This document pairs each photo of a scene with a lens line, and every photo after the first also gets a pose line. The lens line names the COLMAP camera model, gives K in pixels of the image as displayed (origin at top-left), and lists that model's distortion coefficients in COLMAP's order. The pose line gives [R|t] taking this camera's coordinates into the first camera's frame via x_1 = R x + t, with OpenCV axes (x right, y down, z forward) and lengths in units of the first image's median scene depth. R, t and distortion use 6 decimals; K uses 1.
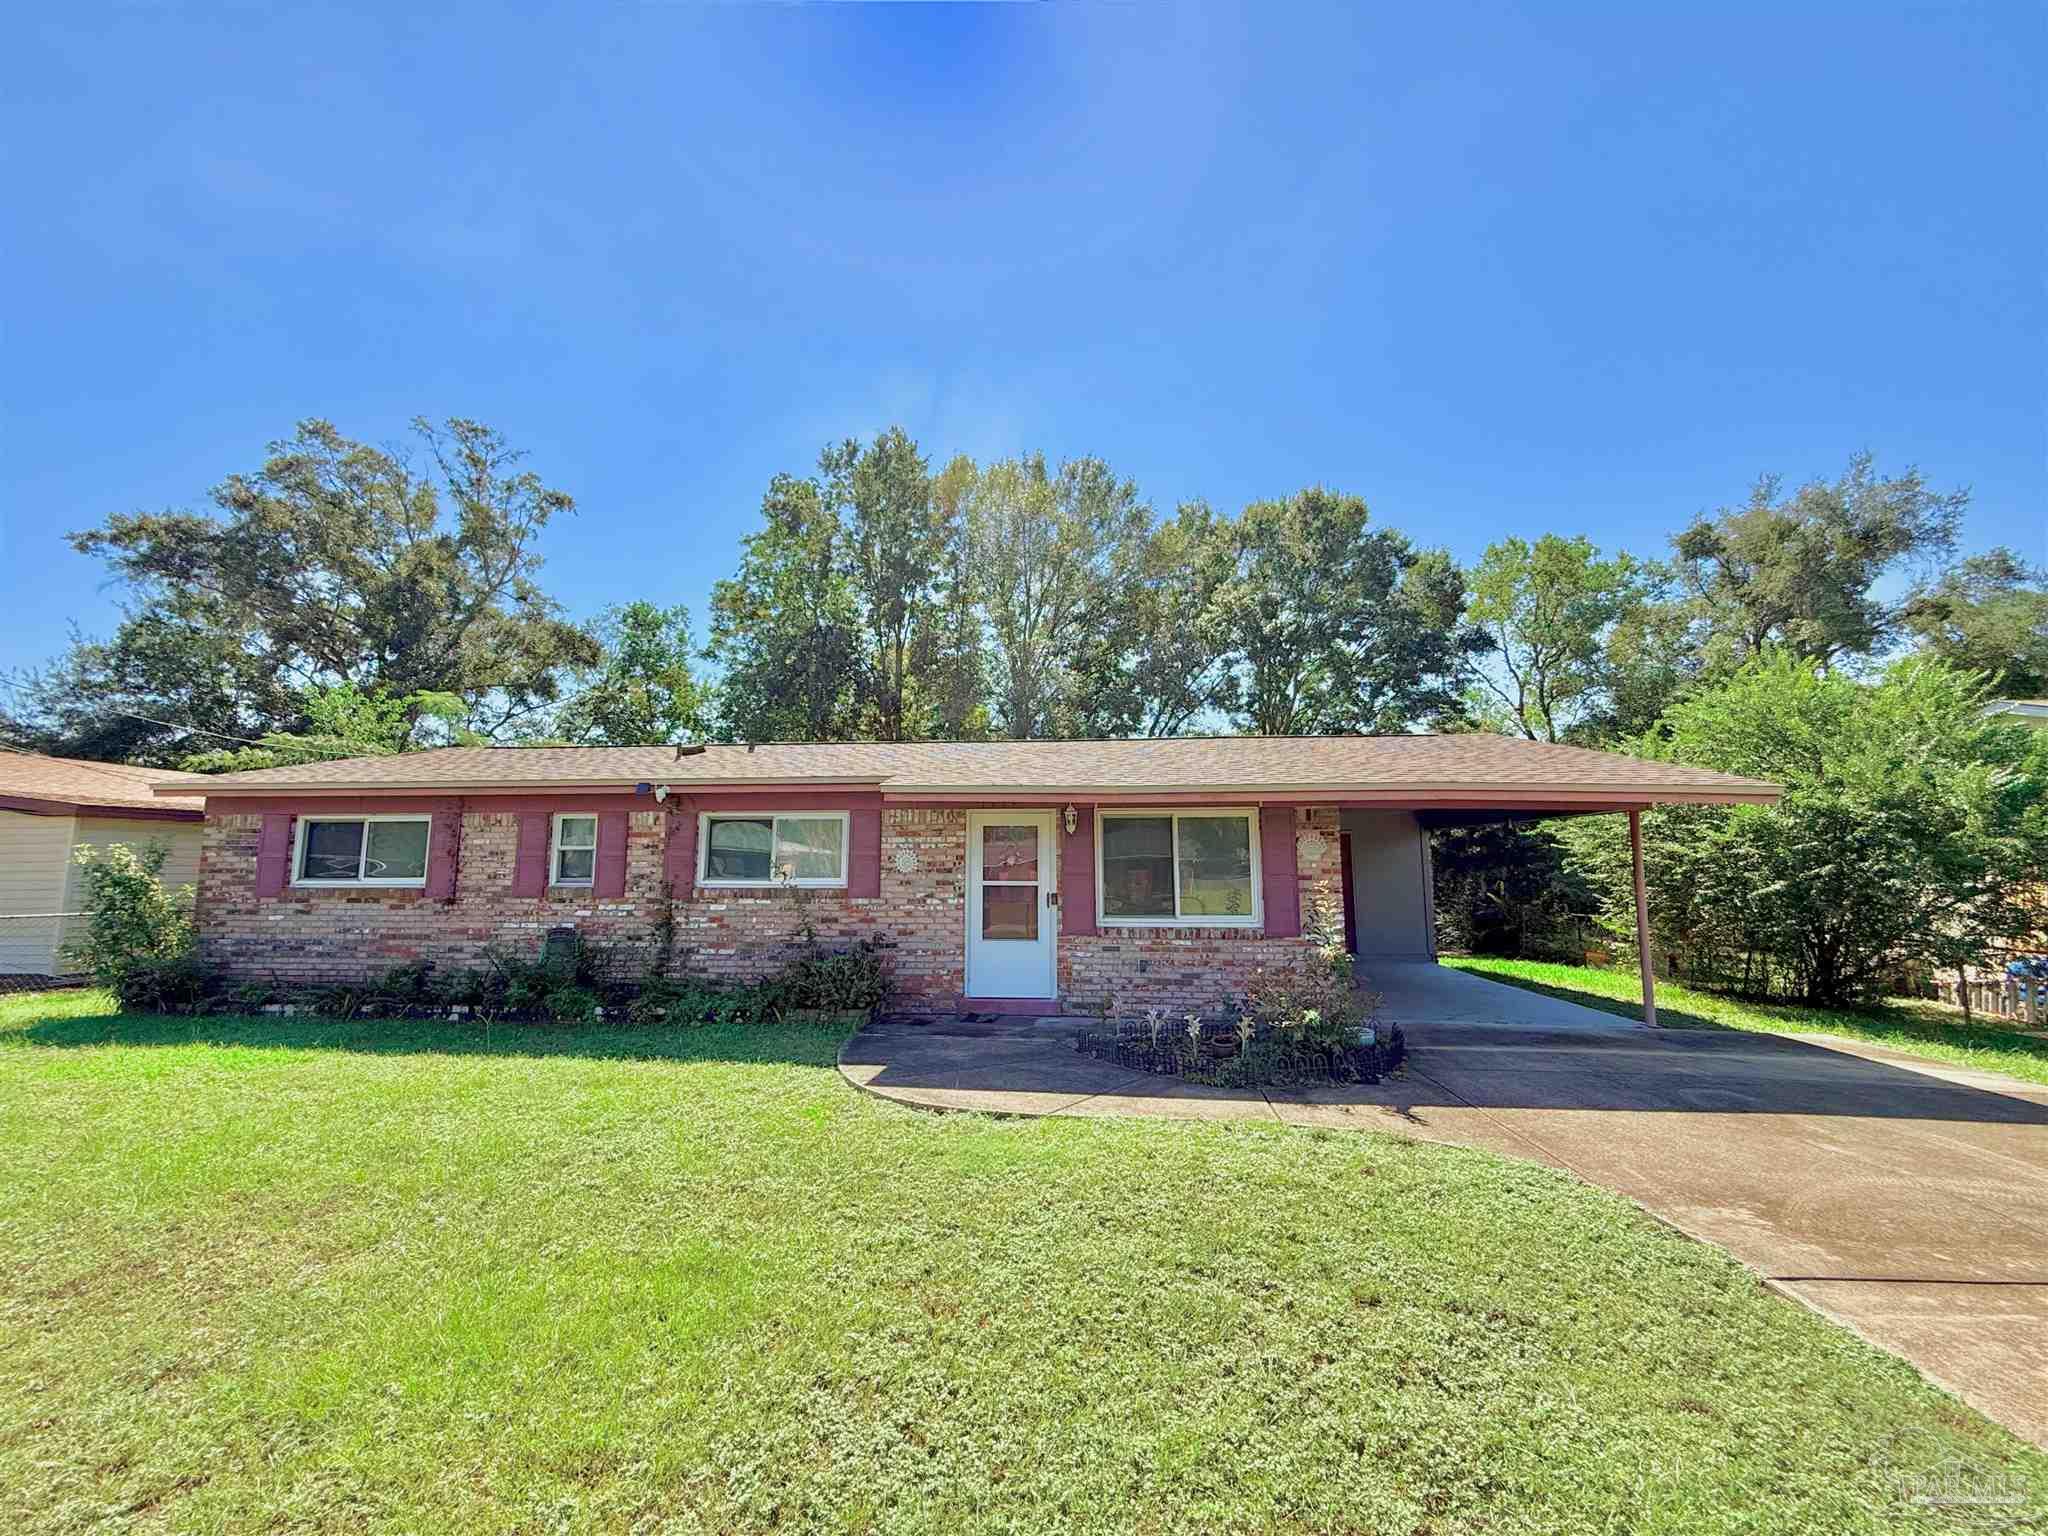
lens RADIAL K [[811.9, 0, 1013.0], [0, 811.9, 767.7], [0, 0, 1]] dist [0.001567, 0.000126]
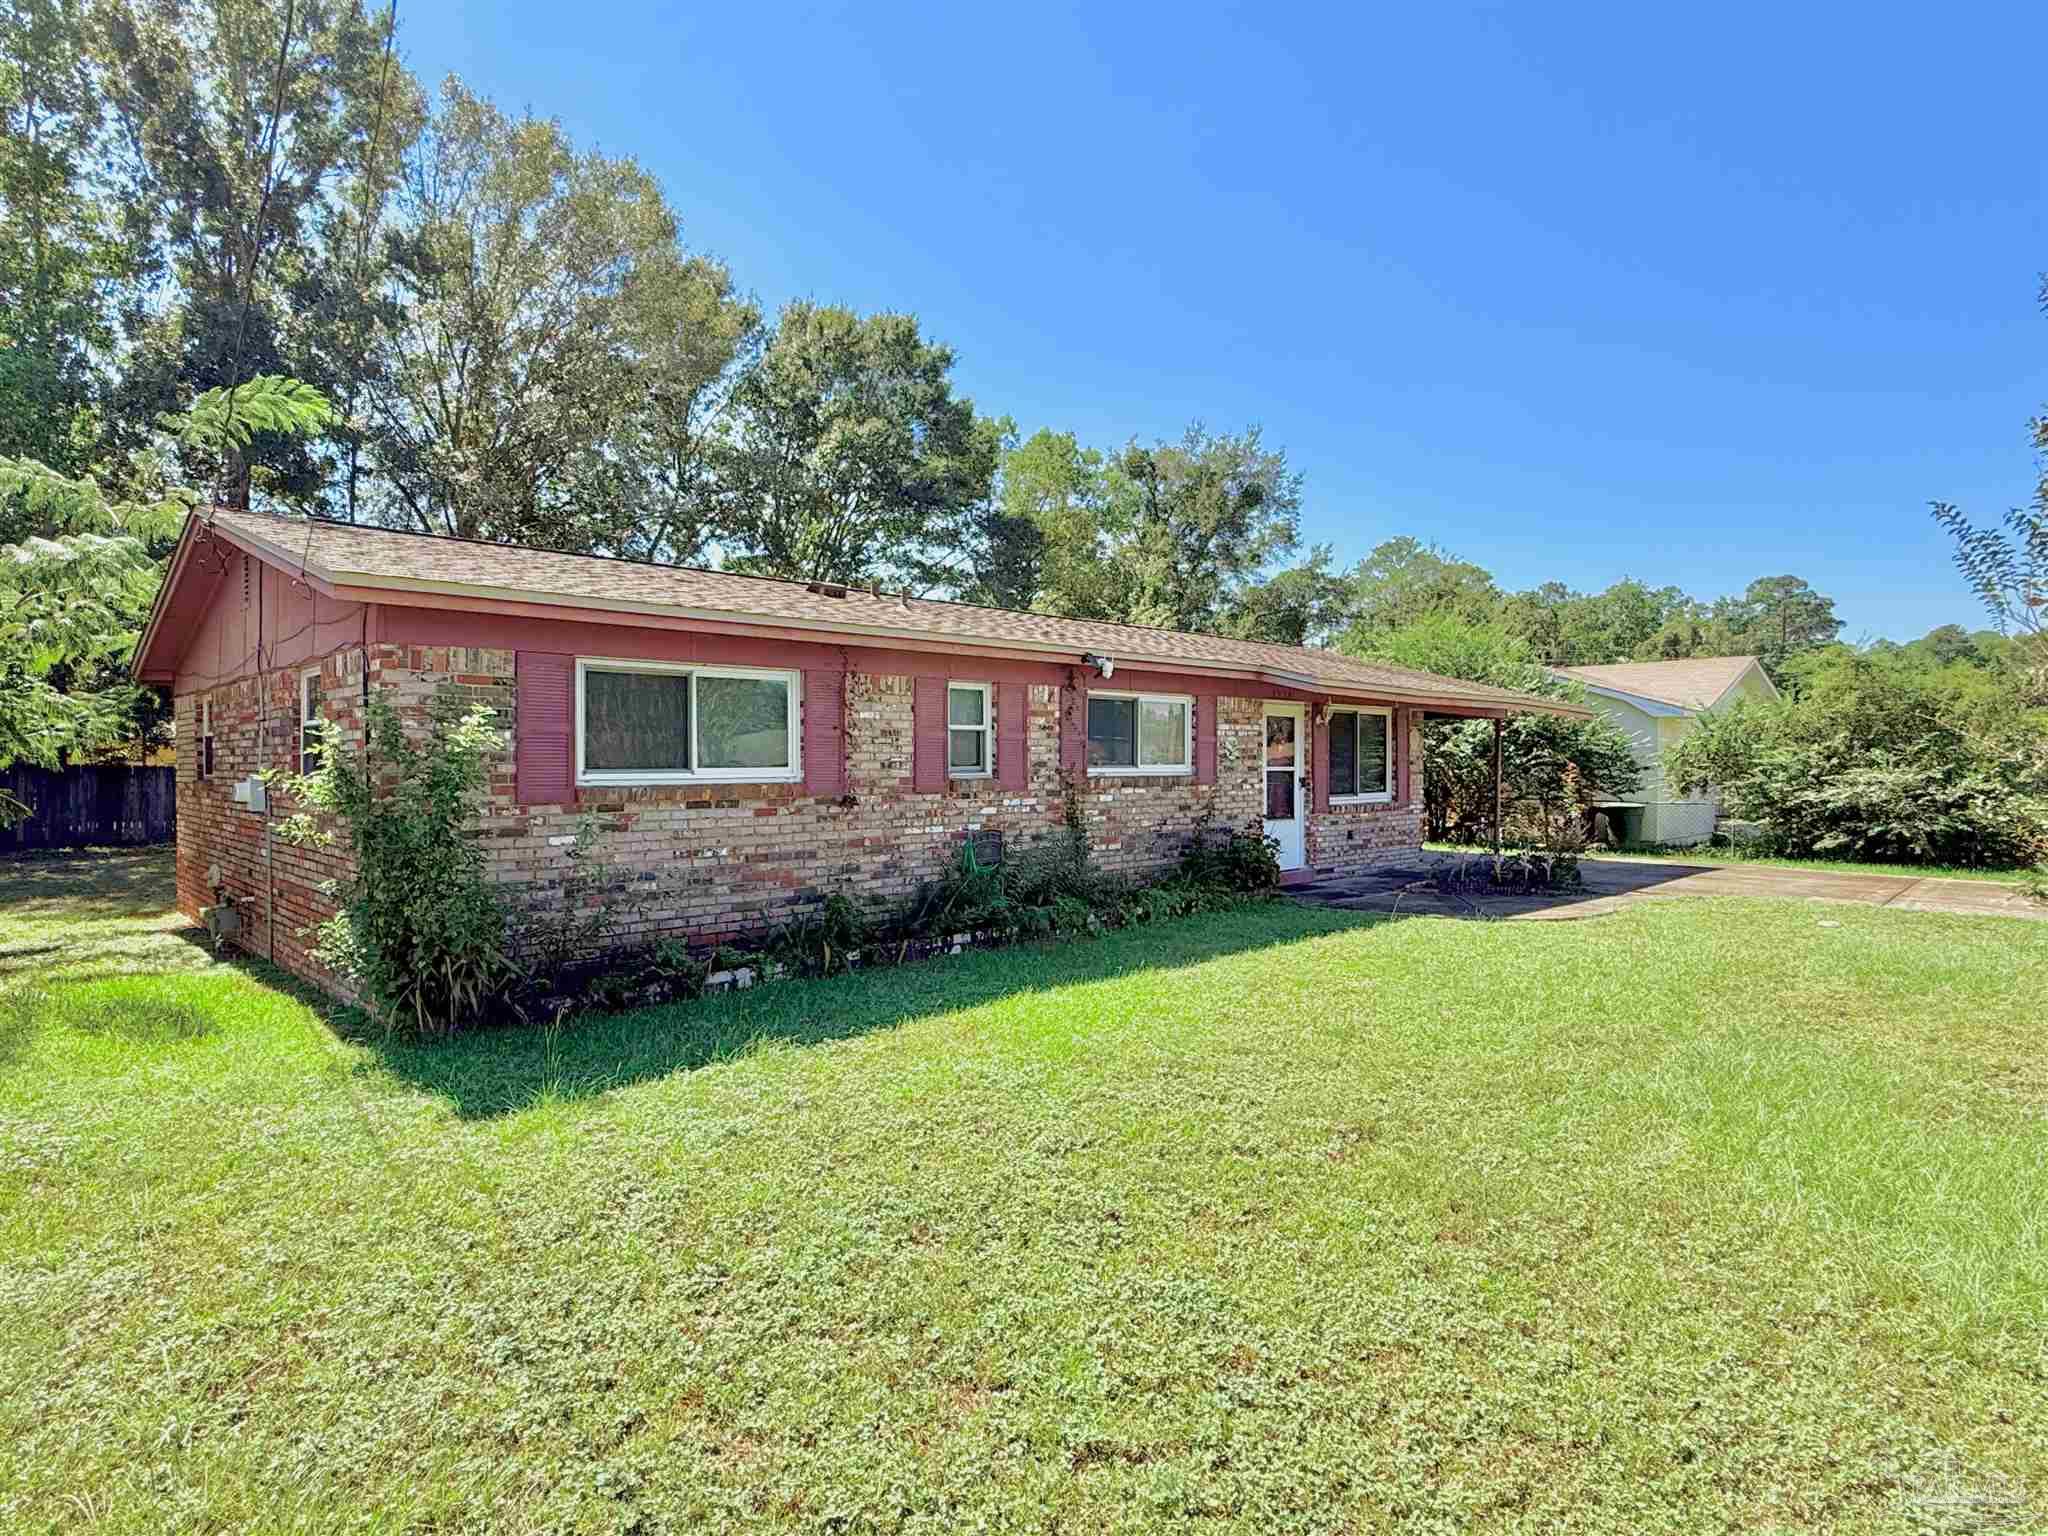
lens RADIAL K [[1097.8, 0, 1024.0], [0, 1097.8, 768.0], [0, 0, 1]] dist [0.000818, 0.000018]
pose [[0.655630, -0.006610, 0.755053, -1.317491], [-0.093316, 0.991587, 0.089709, 0.040112], [-0.749294, -0.129275, 0.649498, 0.293010]]
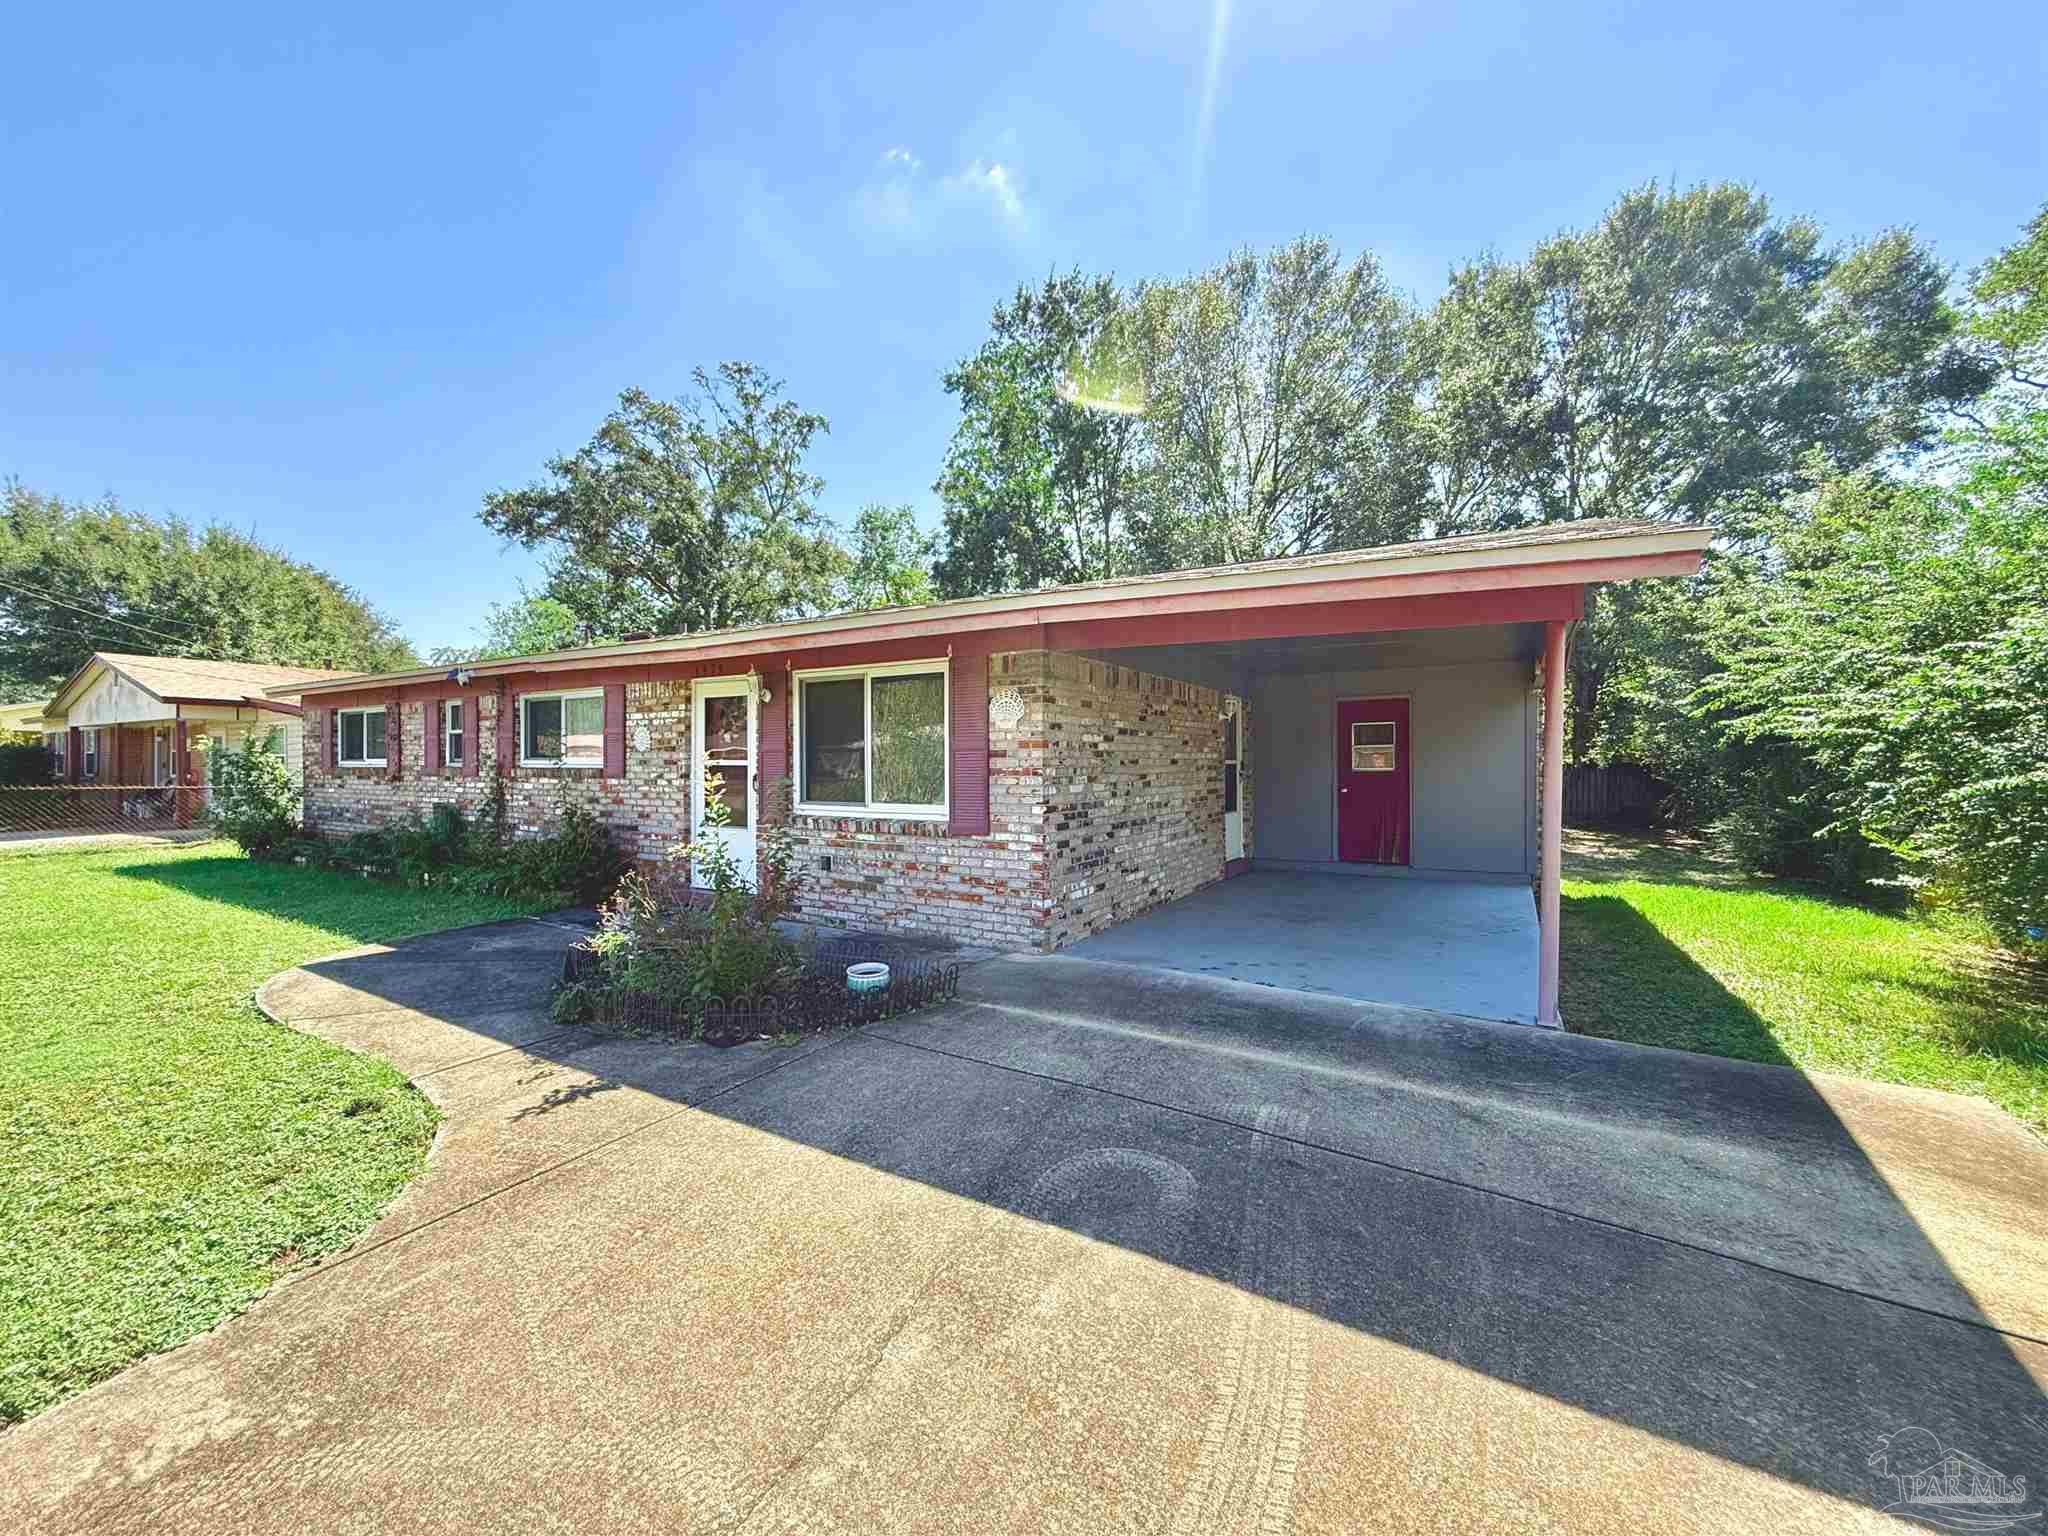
lens RADIAL K [[811.9, 0, 1013.0], [0, 811.9, 767.7], [0, 0, 1]] dist [0.001567, 0.000126]
pose [[0.895820, 0.002147, -0.444412, 0.643753], [0.056793, 0.991236, 0.119269, 0.060278], [0.440773, -0.132083, 0.887847, 0.356134]]
